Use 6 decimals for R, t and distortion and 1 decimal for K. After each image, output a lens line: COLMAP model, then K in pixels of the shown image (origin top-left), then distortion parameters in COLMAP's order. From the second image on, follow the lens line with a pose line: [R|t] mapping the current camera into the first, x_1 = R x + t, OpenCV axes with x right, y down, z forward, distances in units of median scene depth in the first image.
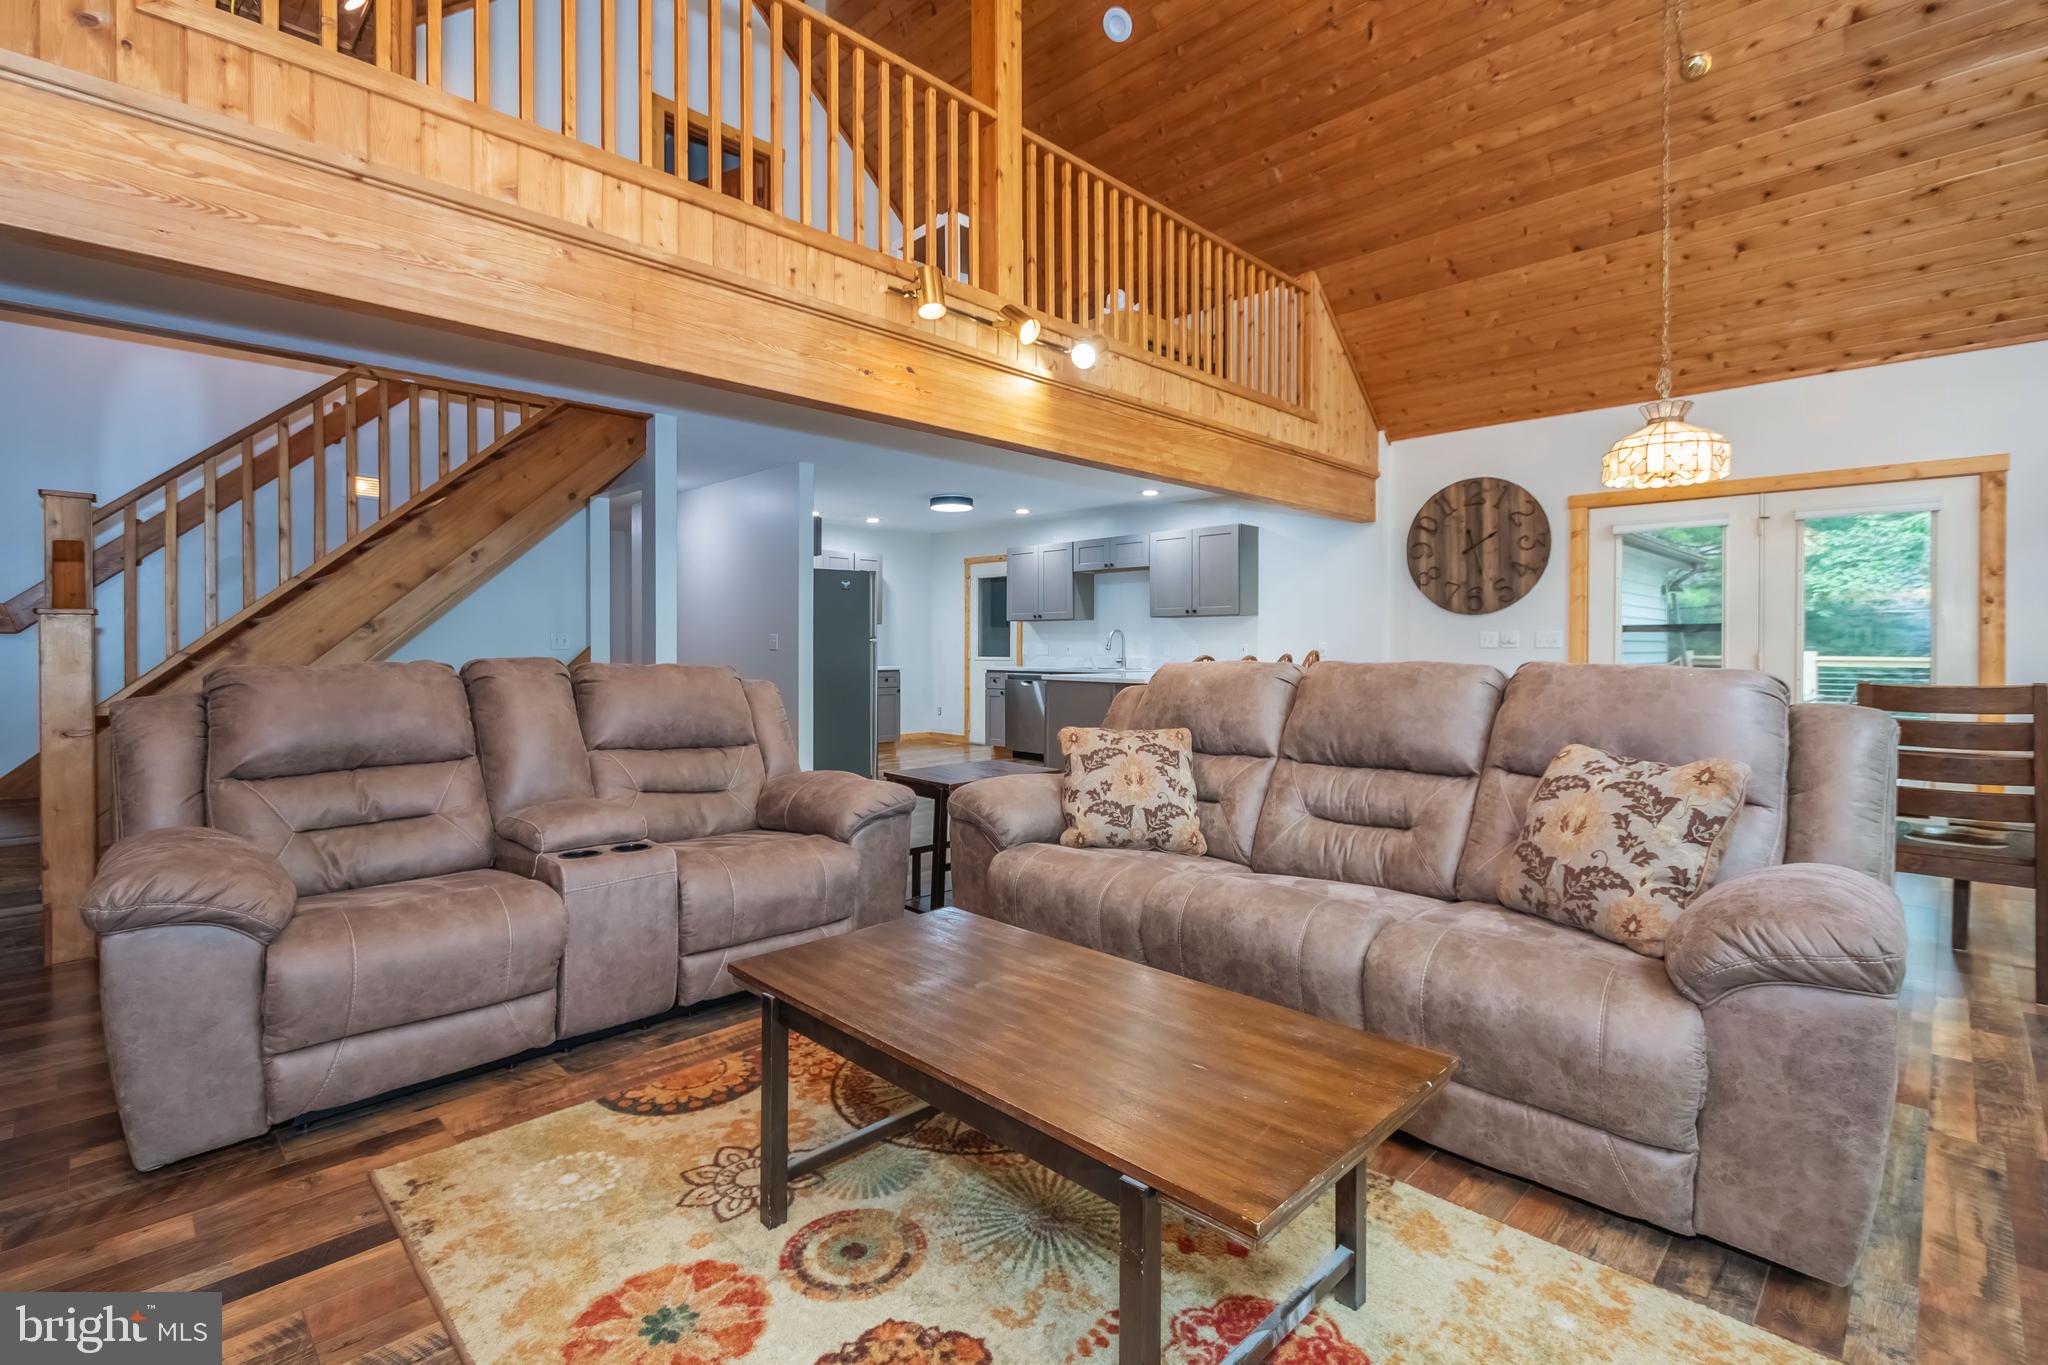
lens RADIAL K [[924.2, 0, 1015.0], [0, 924.2, 627.5], [0, 0, 1]] dist [-0.001671, 0.000102]
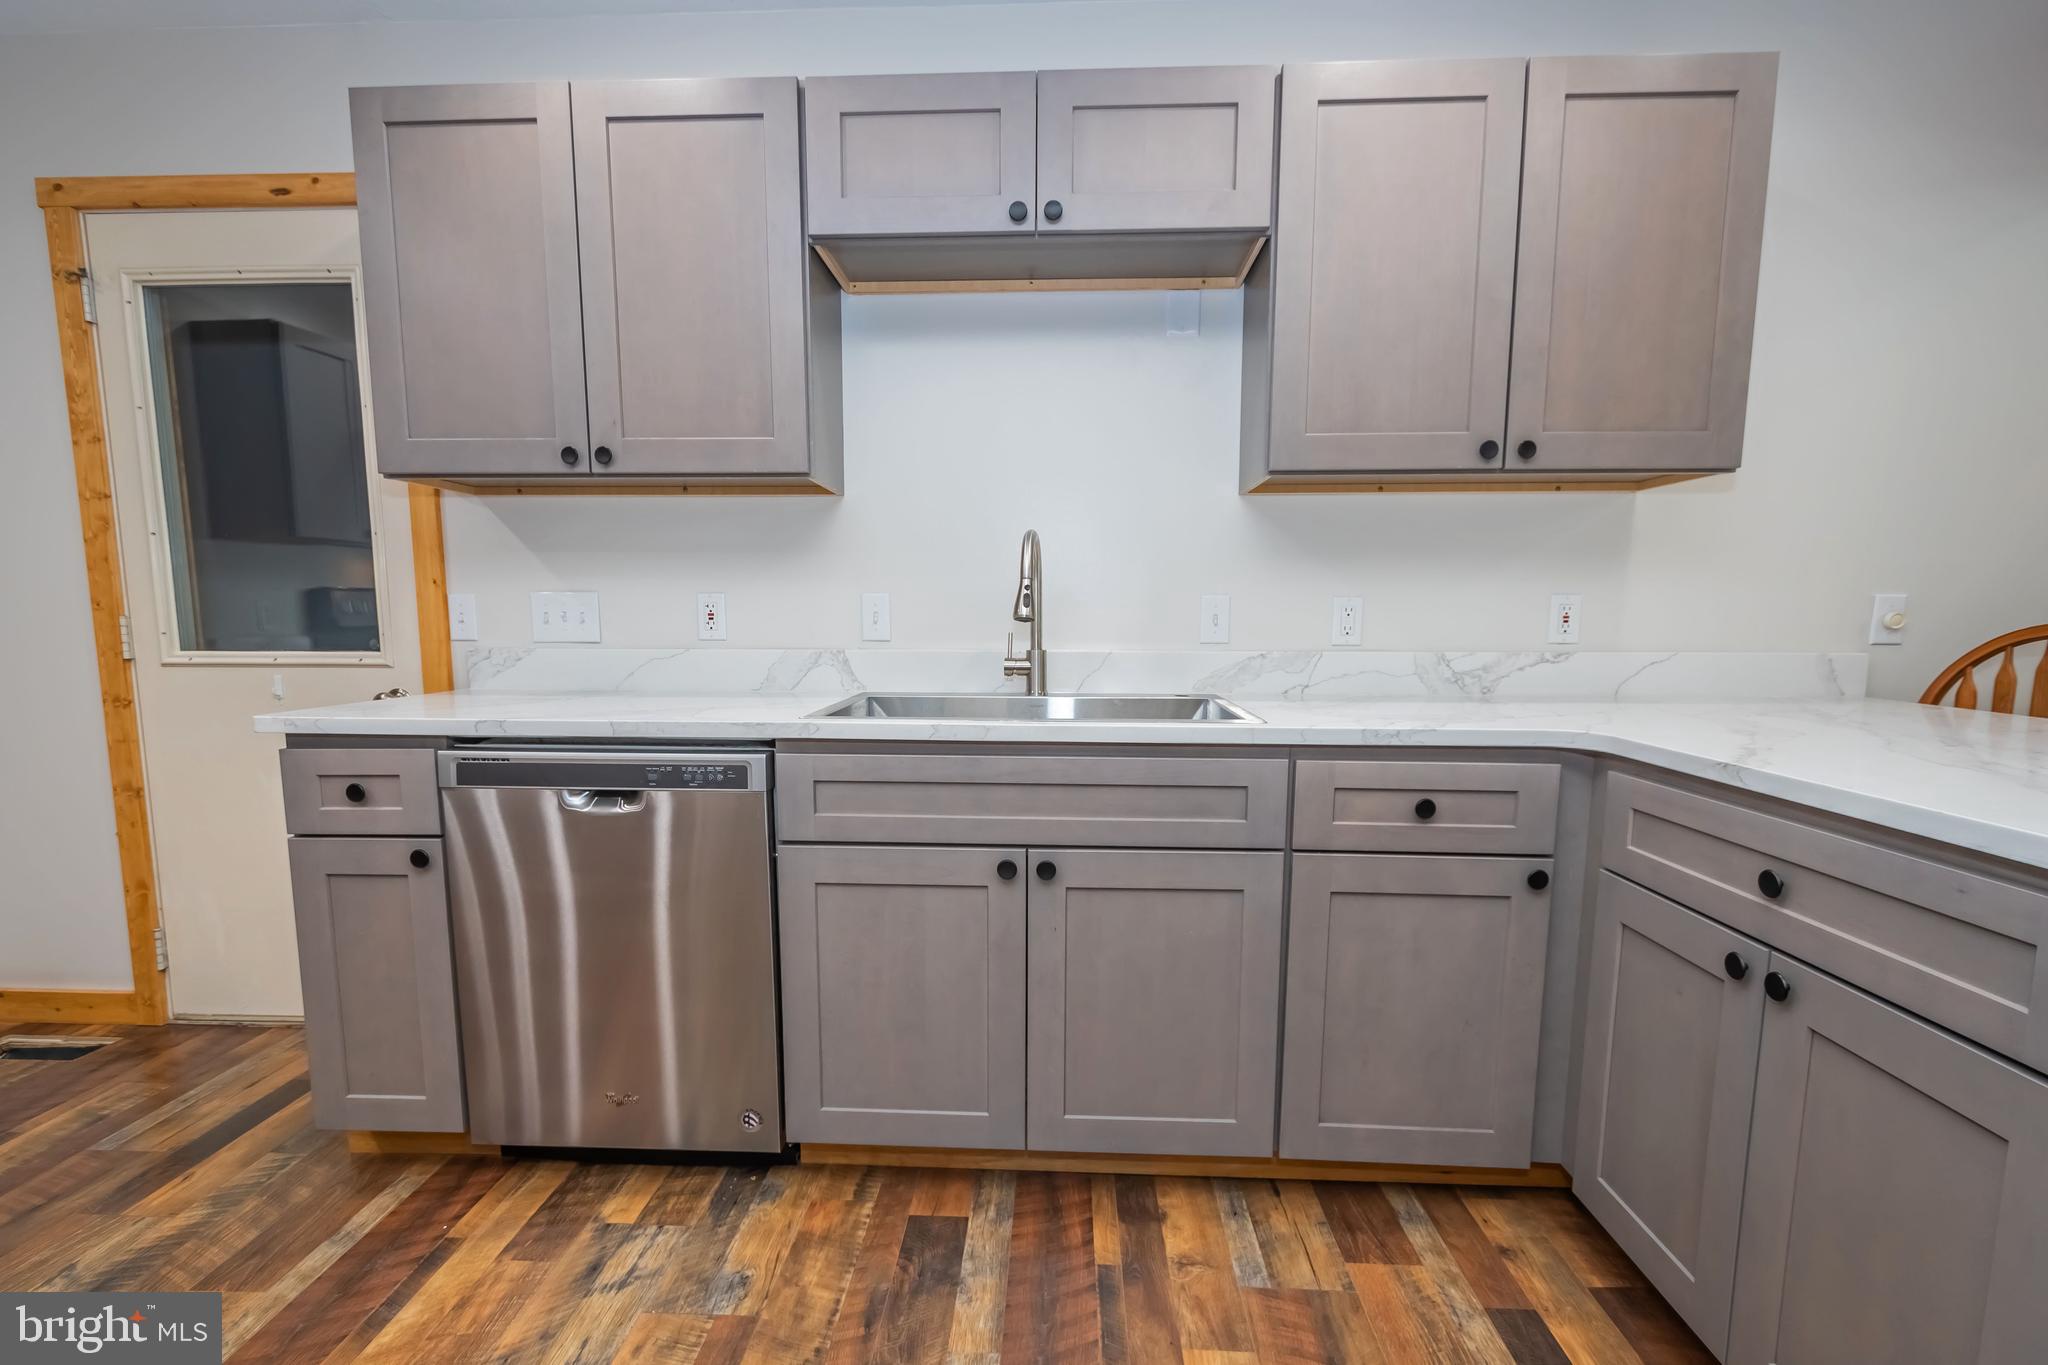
lens RADIAL K [[921.8, 0, 1010.2], [0, 921.8, 719.2], [0, 0, 1]] dist [0.010021, -0.000774]
pose [[0.746679, -0.075383, 0.660899, -0.039897], [-0.016488, 0.991155, 0.131681, 0.015300], [-0.664980, -0.109220, 0.738832, 0.695204]]
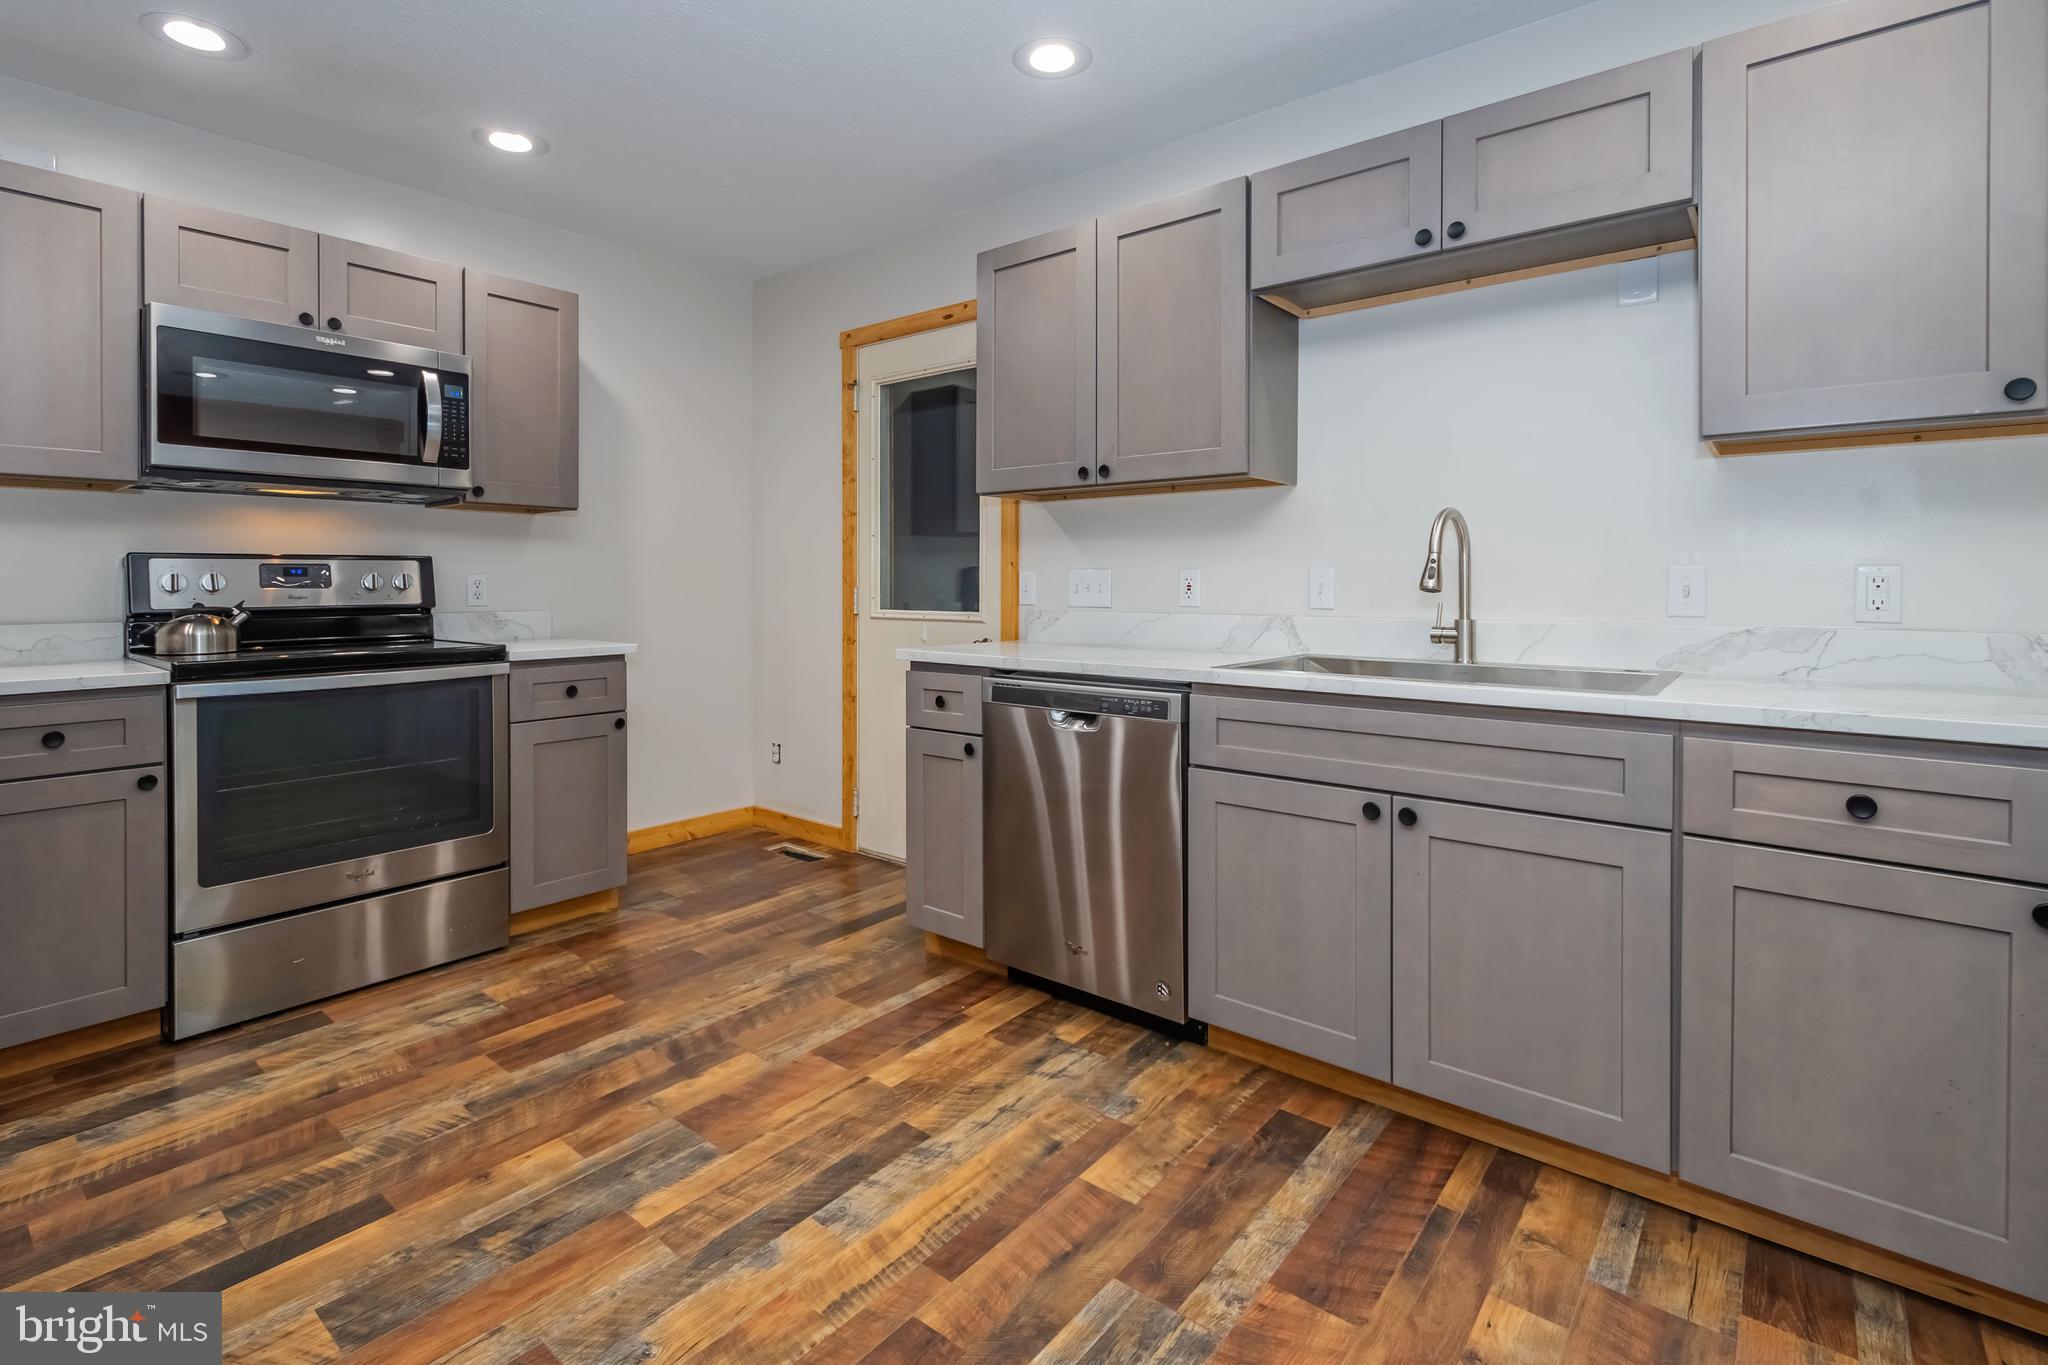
lens RADIAL K [[953.2, 0, 1009.6], [0, 953.2, 578.5], [0, 0, 1]] dist [0.013263, 0.000451]
pose [[0.995913, 0.000152, 0.090320, -0.023670], [-0.001735, 0.999846, 0.017444, 0.013736], [-0.090303, -0.017529, 0.995760, 0.632723]]
